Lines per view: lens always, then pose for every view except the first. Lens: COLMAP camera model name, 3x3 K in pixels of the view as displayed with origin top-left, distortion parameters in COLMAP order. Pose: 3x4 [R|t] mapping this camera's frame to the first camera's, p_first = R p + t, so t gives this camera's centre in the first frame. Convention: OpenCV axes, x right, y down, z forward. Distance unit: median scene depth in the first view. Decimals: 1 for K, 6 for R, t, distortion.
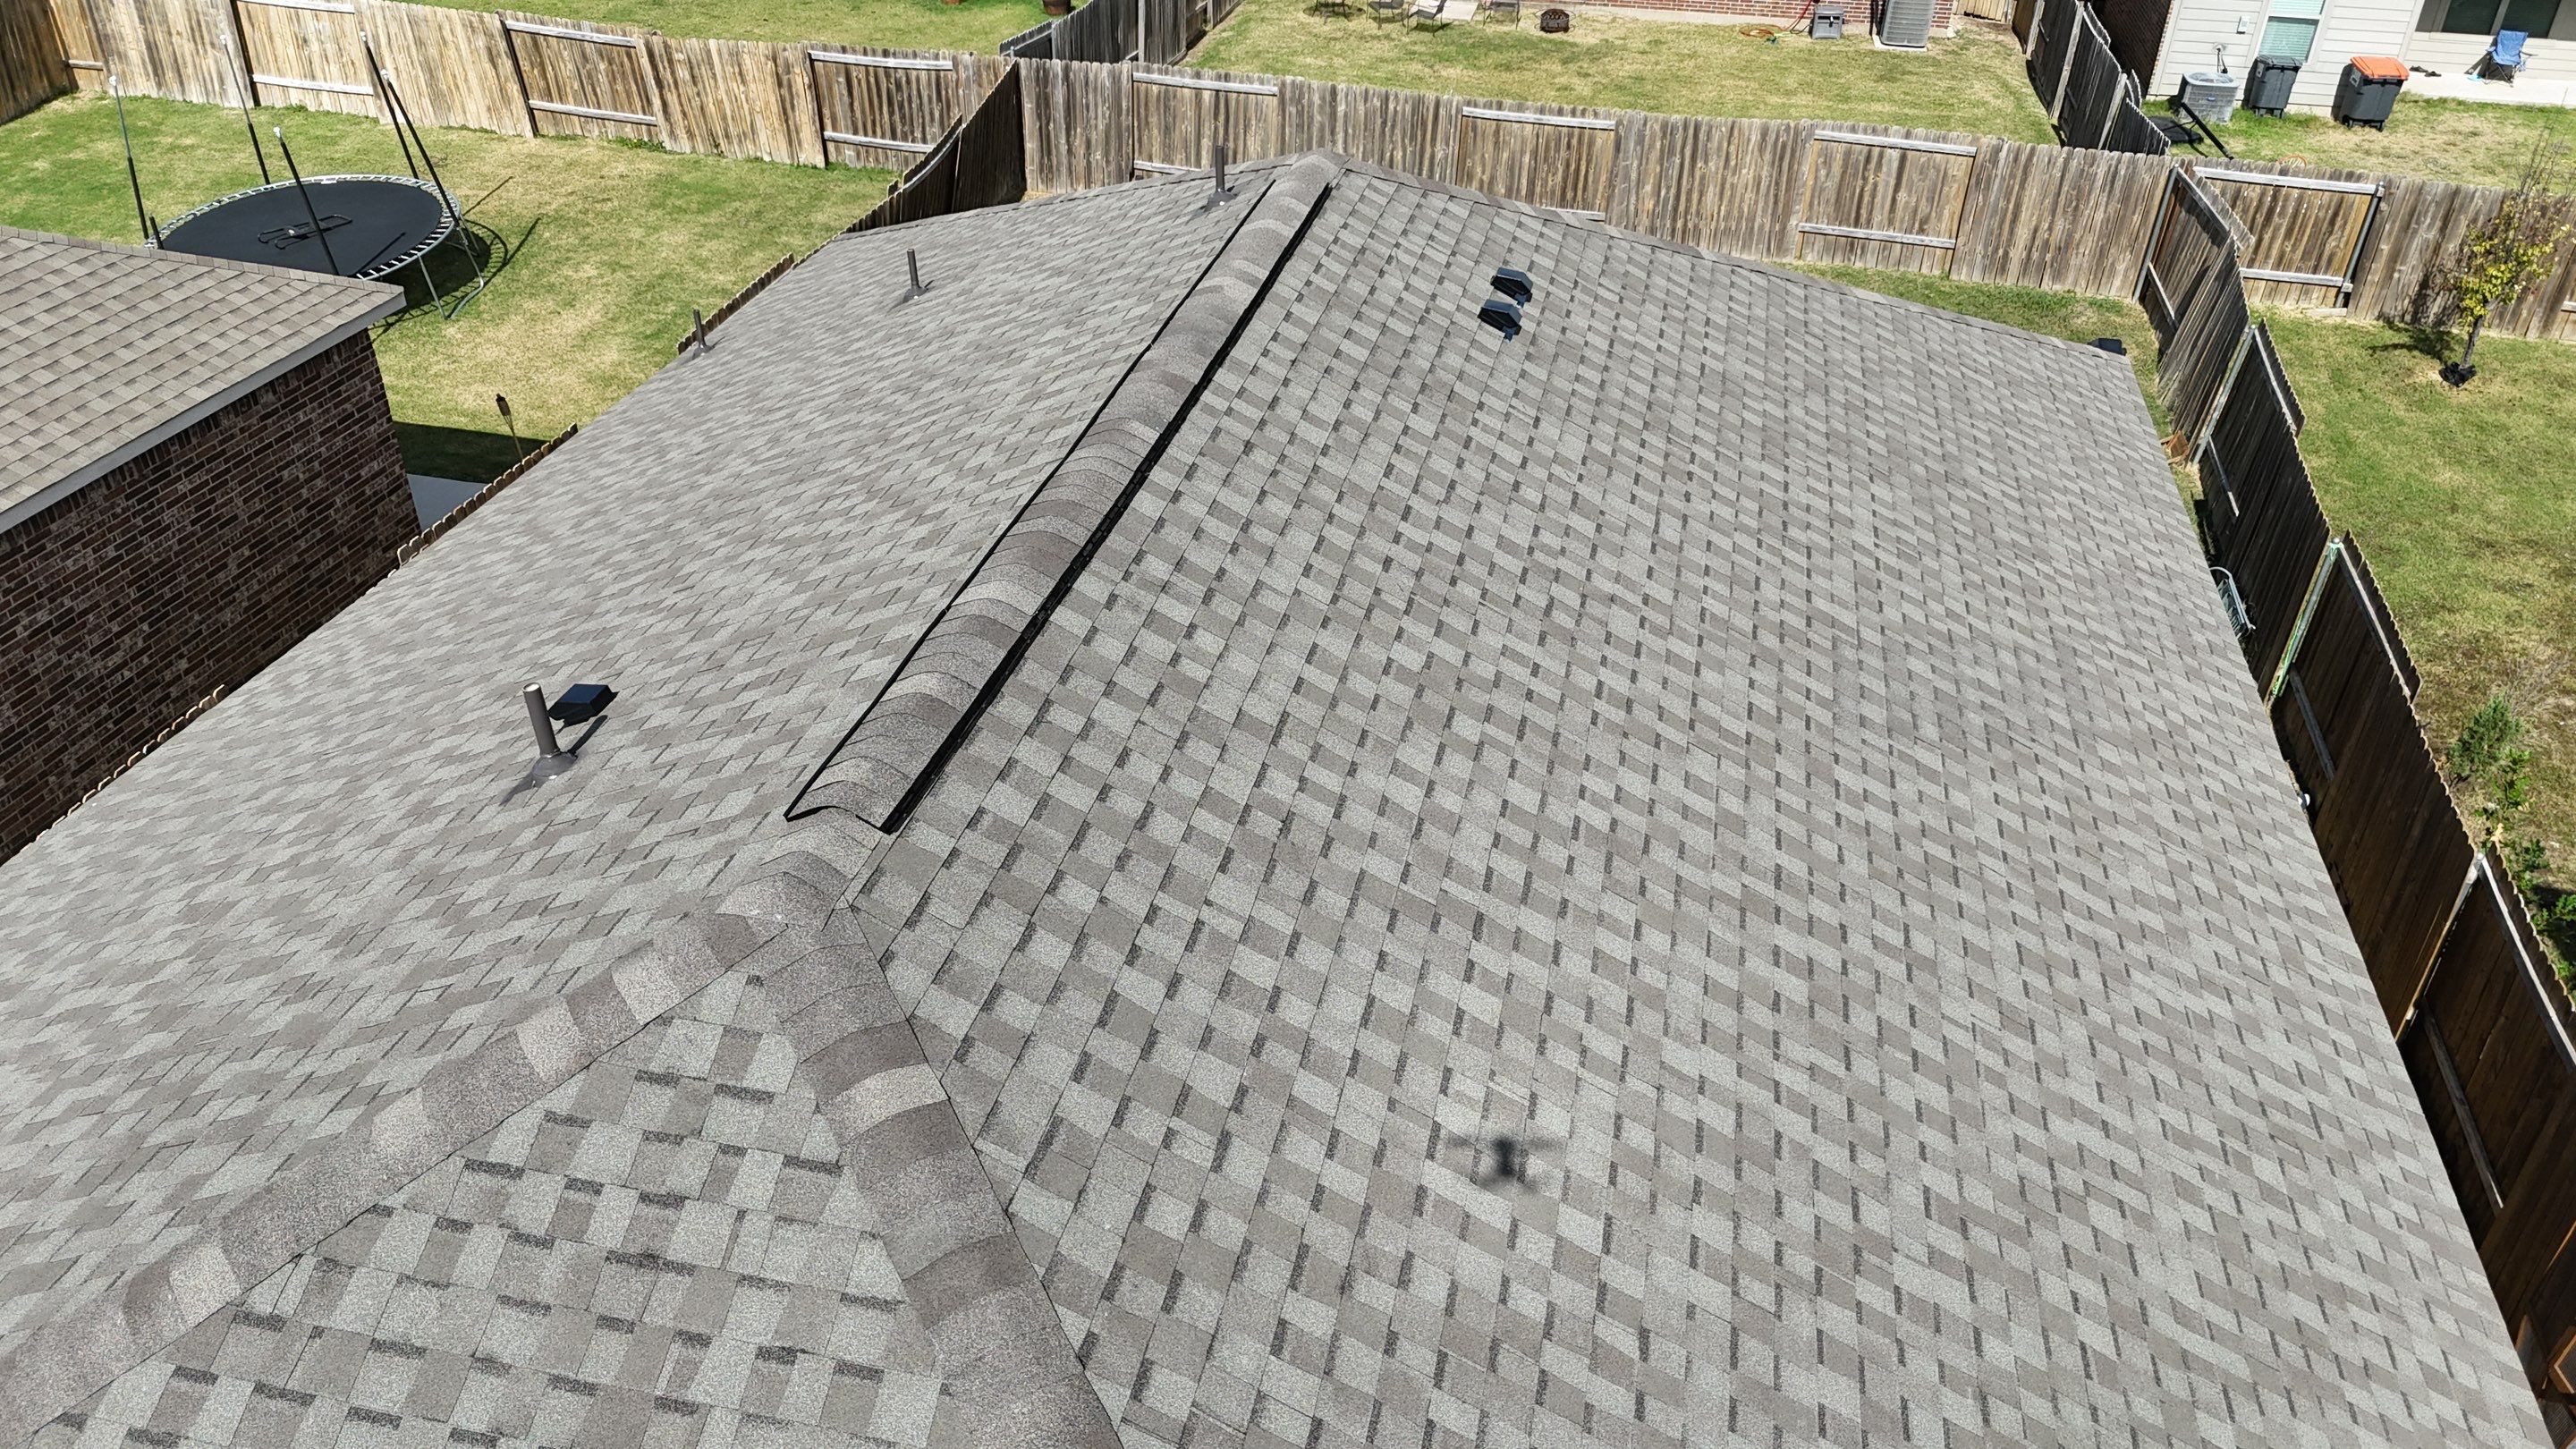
lens RADIAL K [[1897.9, 0, 1286.6], [0, 1897.9, 722.8], [0, 0, 1]] dist [0.041890, -0.025650]
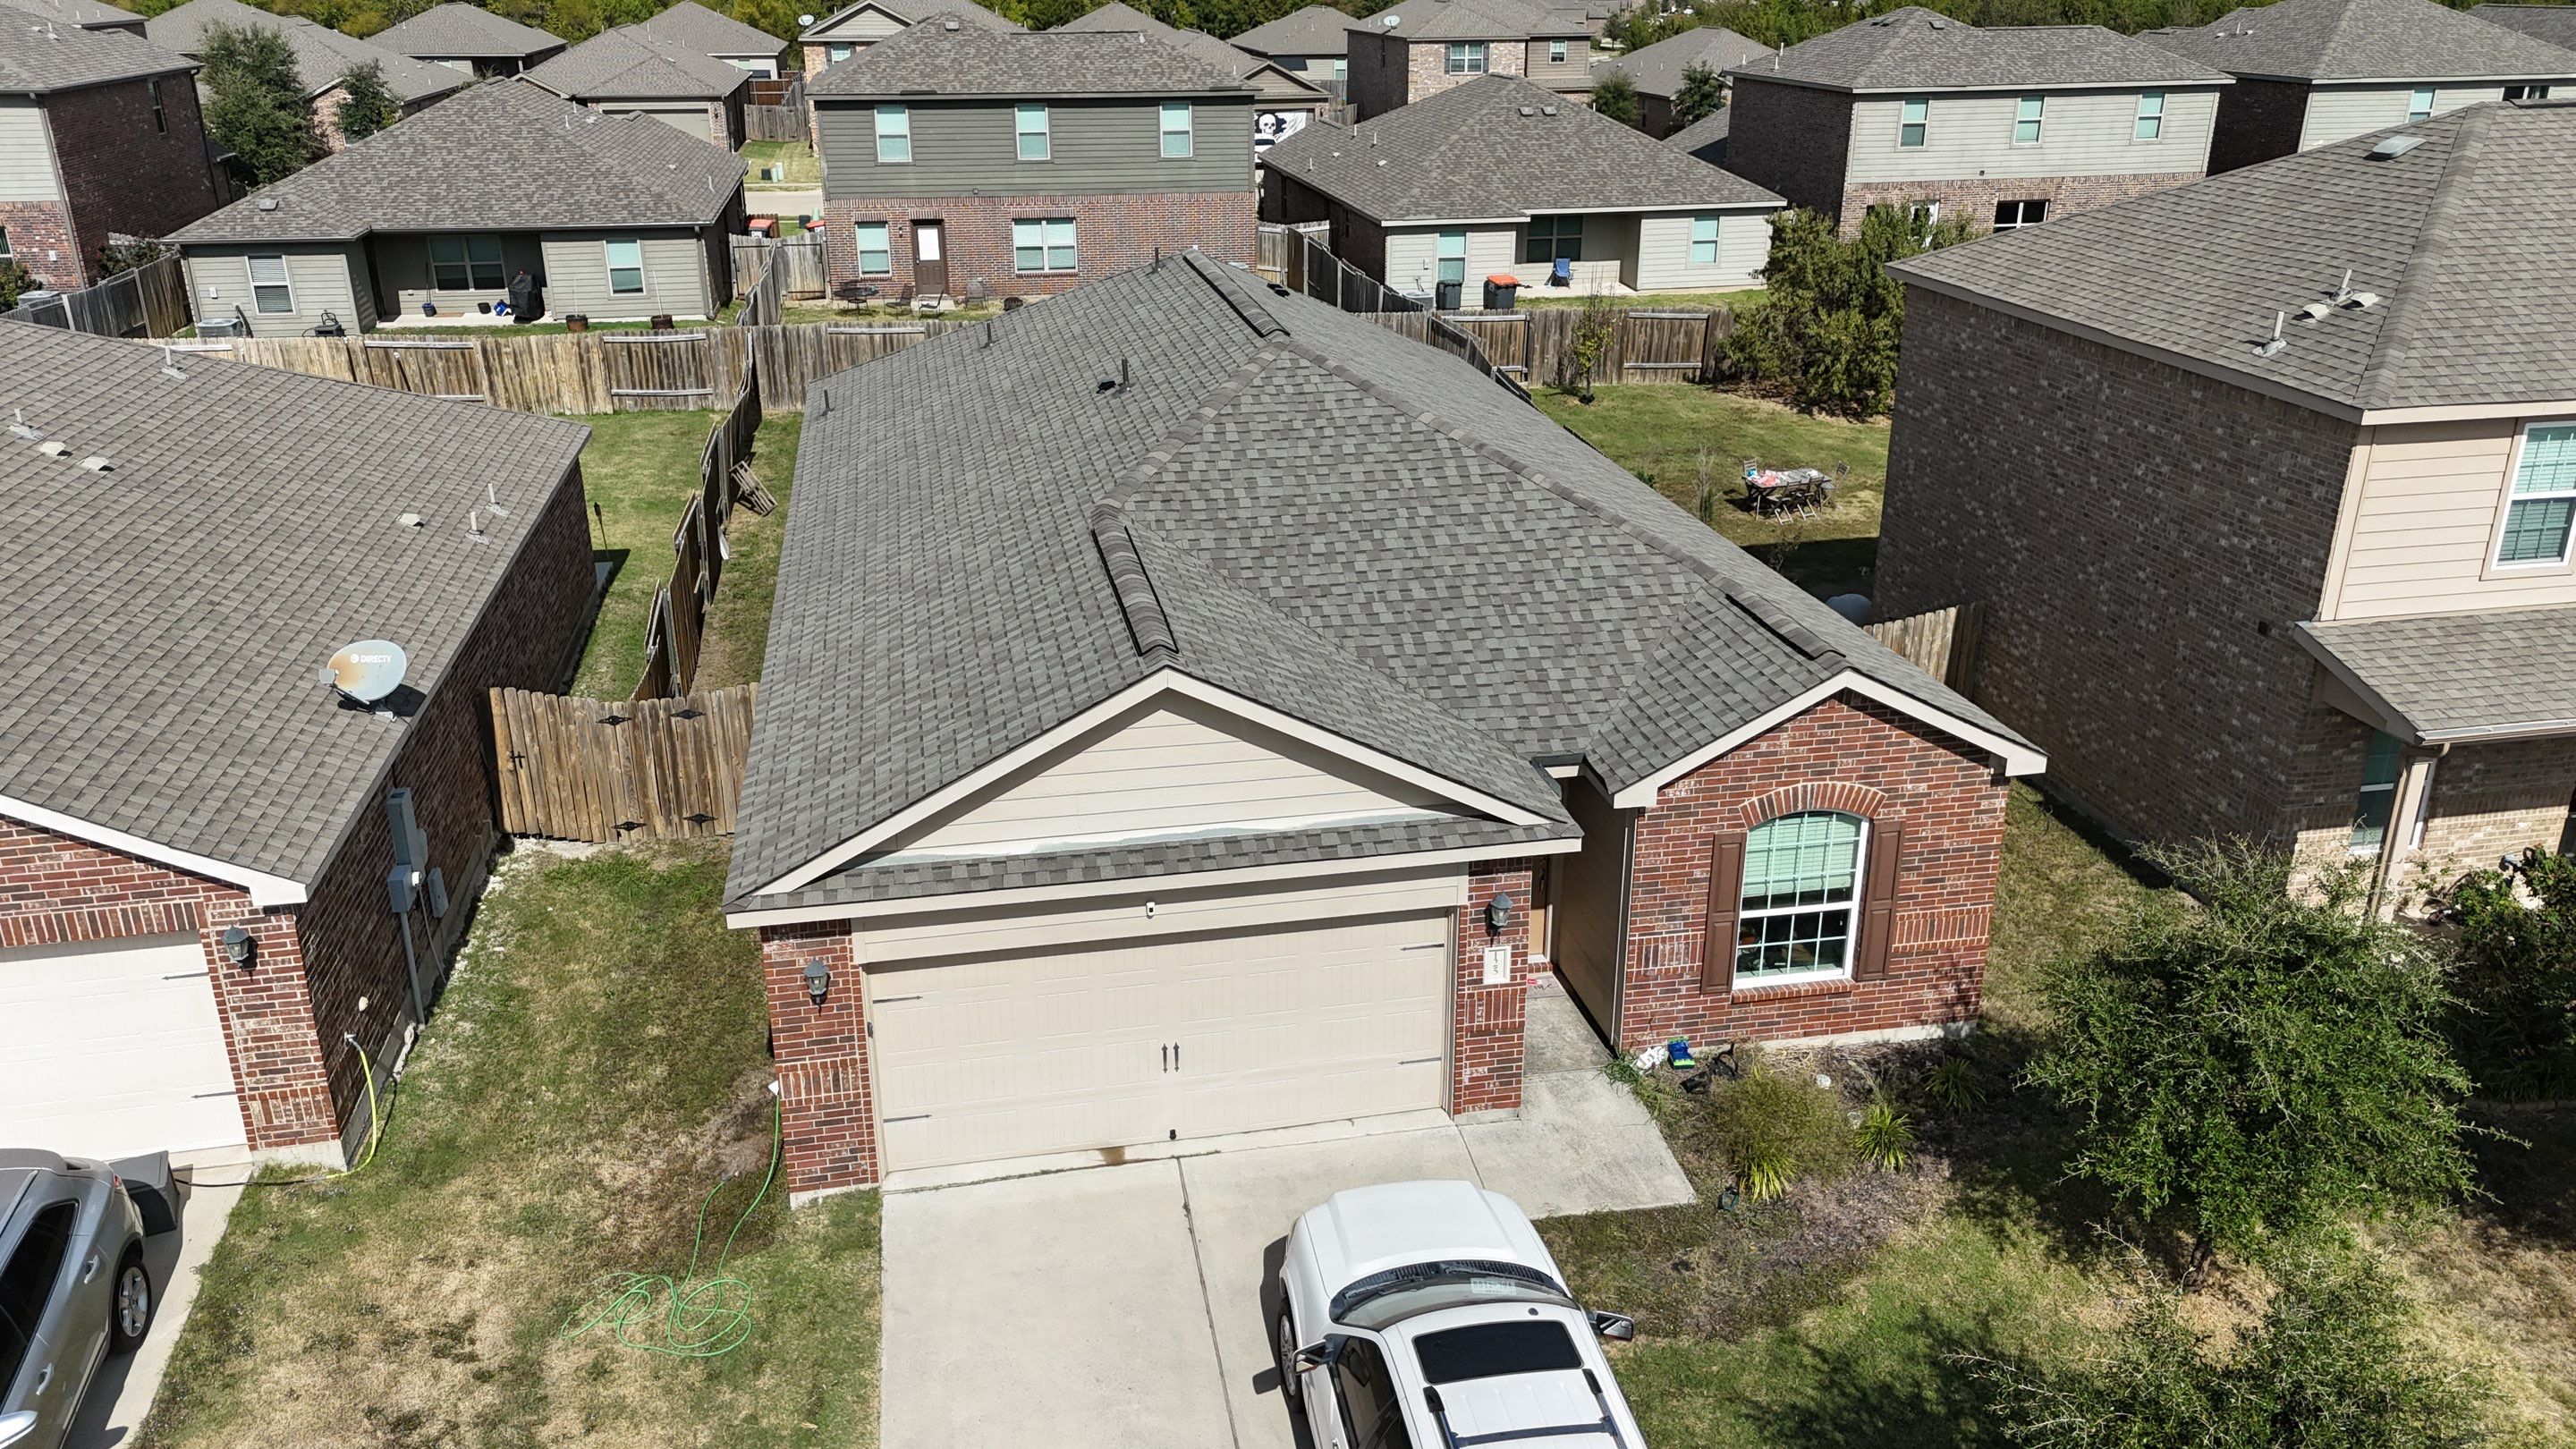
lens RADIAL K [[1897.9, 0, 1276.0], [0, 1897.9, 723.1], [0, 0, 1]] dist [0.041890, -0.025650]
pose [[0.916092, -0.167187, 0.364450, -0.409707], [0.231546, 0.962636, -0.140423, 0.313026], [-0.327356, 0.213028, 0.920575, -0.563295]]
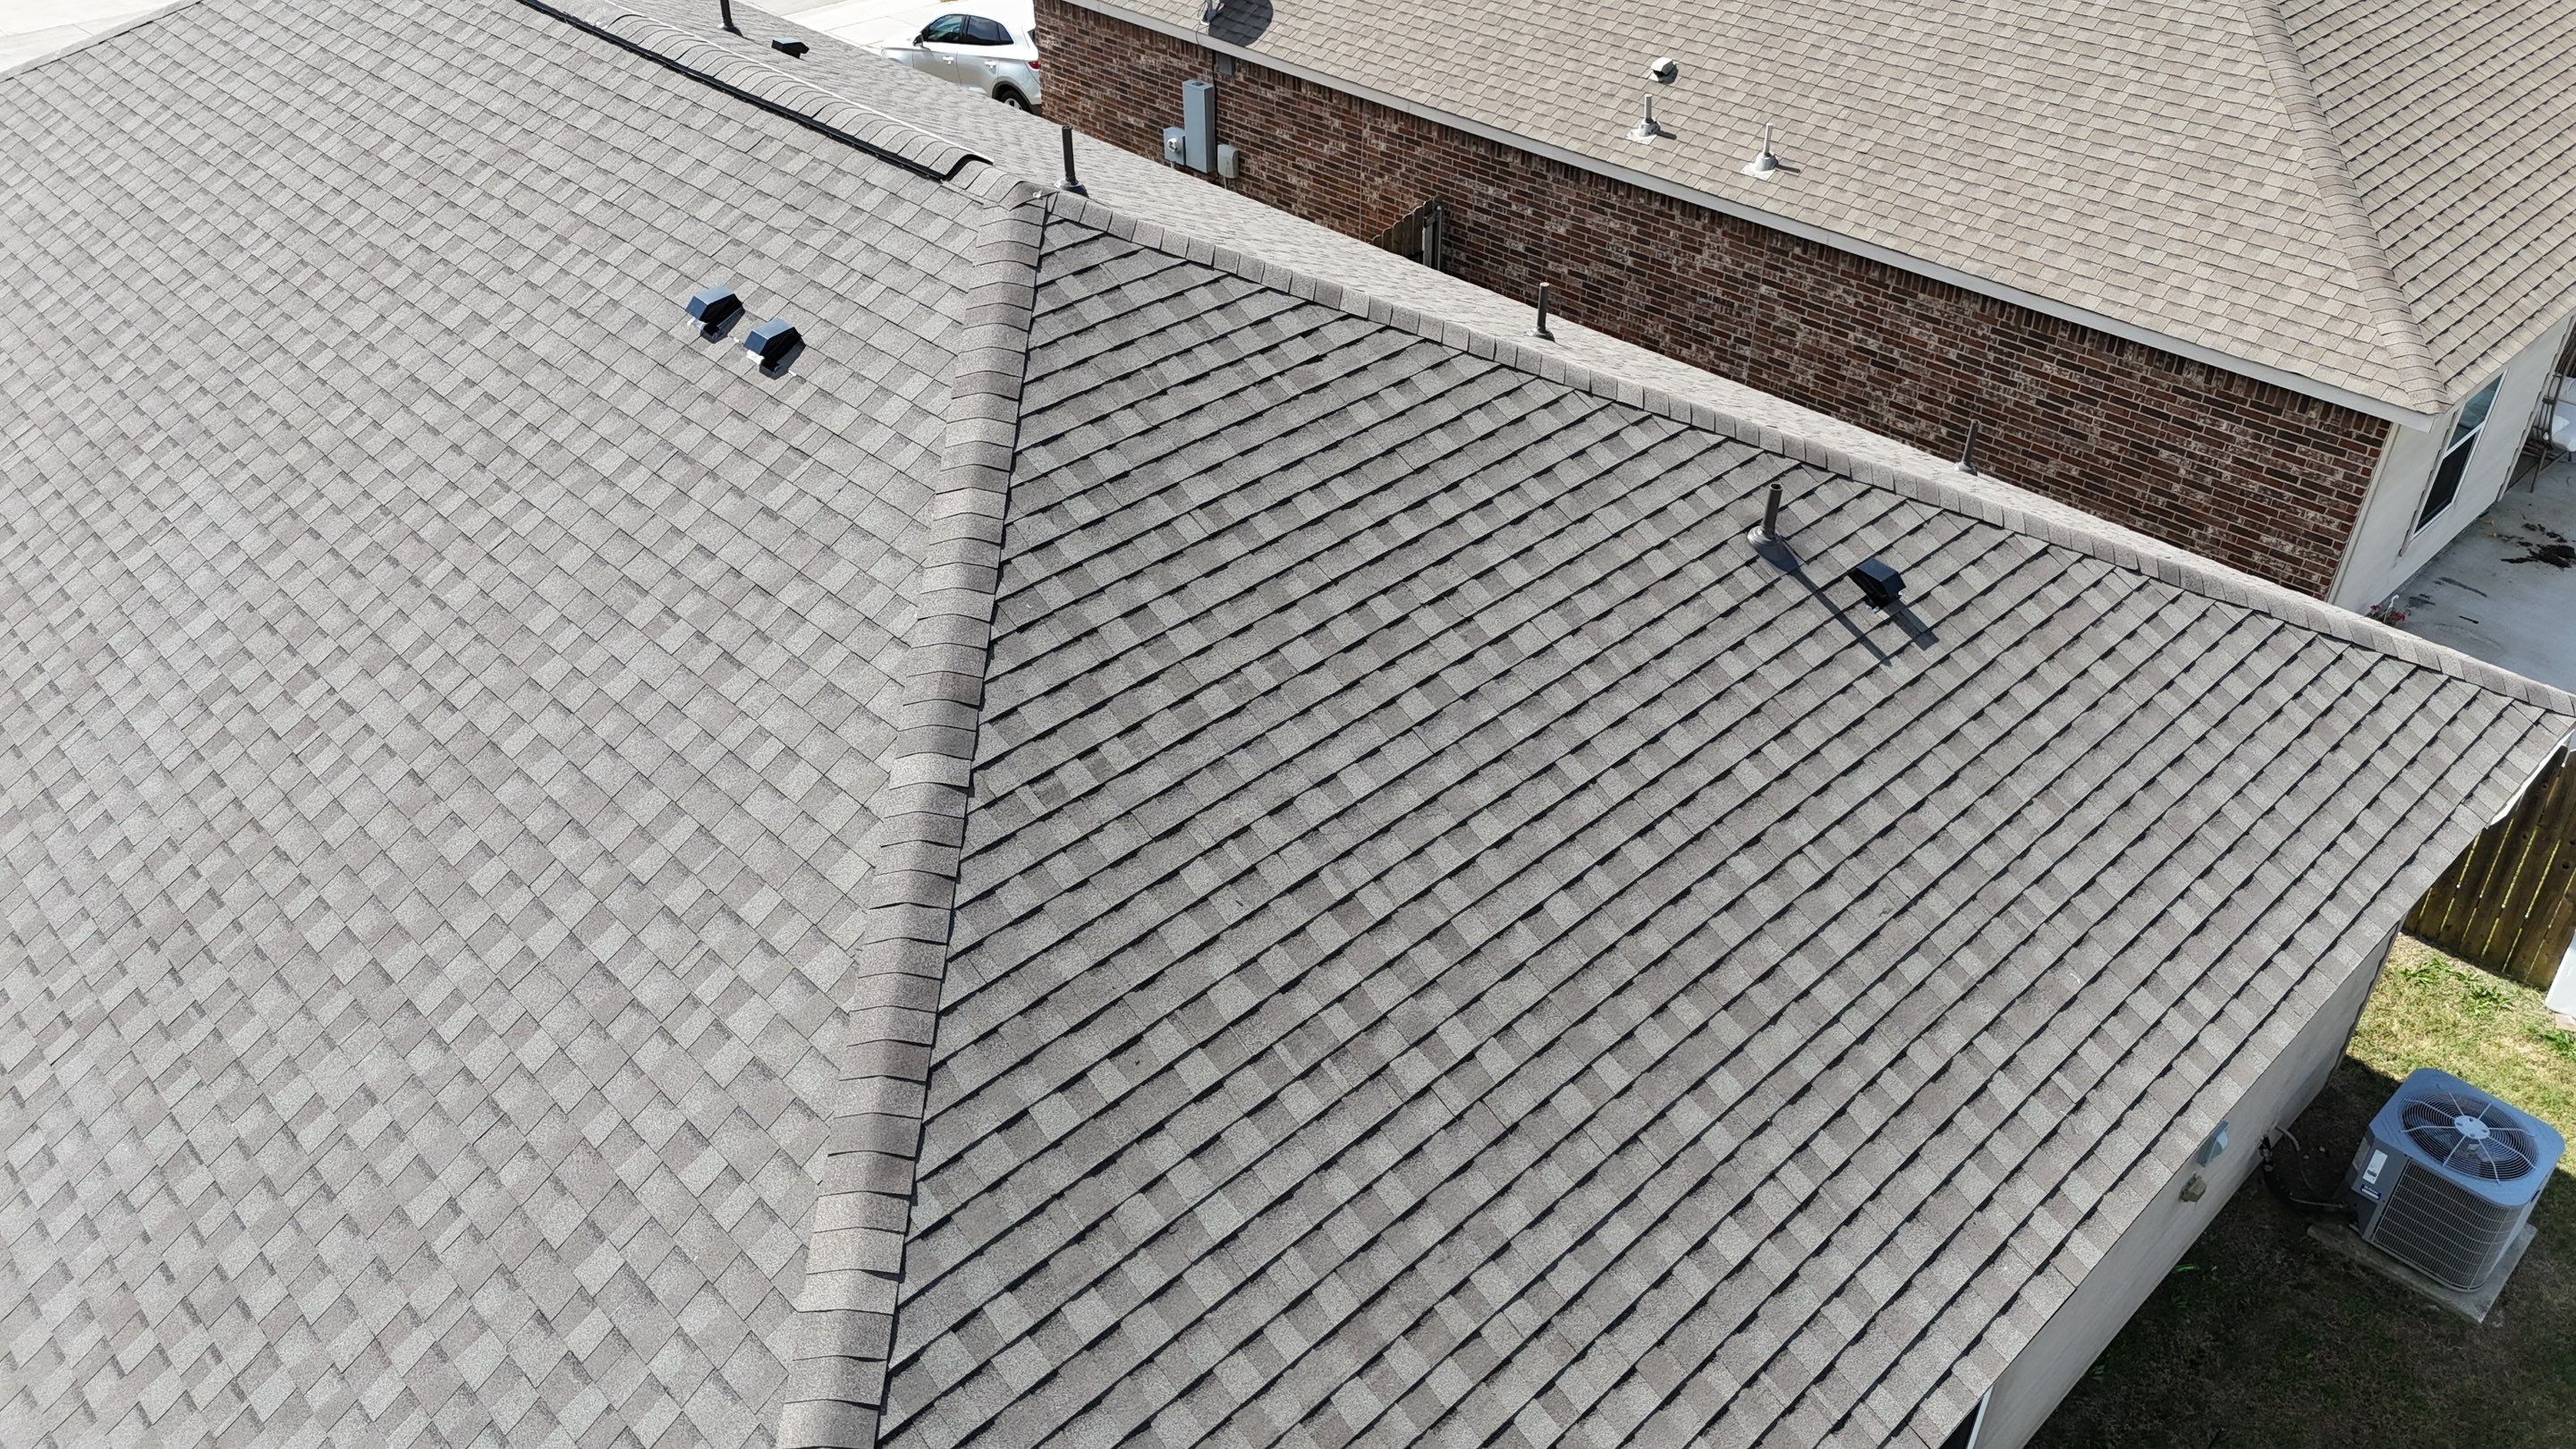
lens RADIAL K [[1897.9, 0, 1226.9], [0, 1897.9, 678.7], [0, 0, 1]] dist [0.041890, -0.025650]
pose [[-0.562907, 0.469001, -0.680569, 0.276102], [-0.445470, 0.521427, 0.727785, -0.366103], [0.696199, 0.712848, -0.084589, 0.567453]]
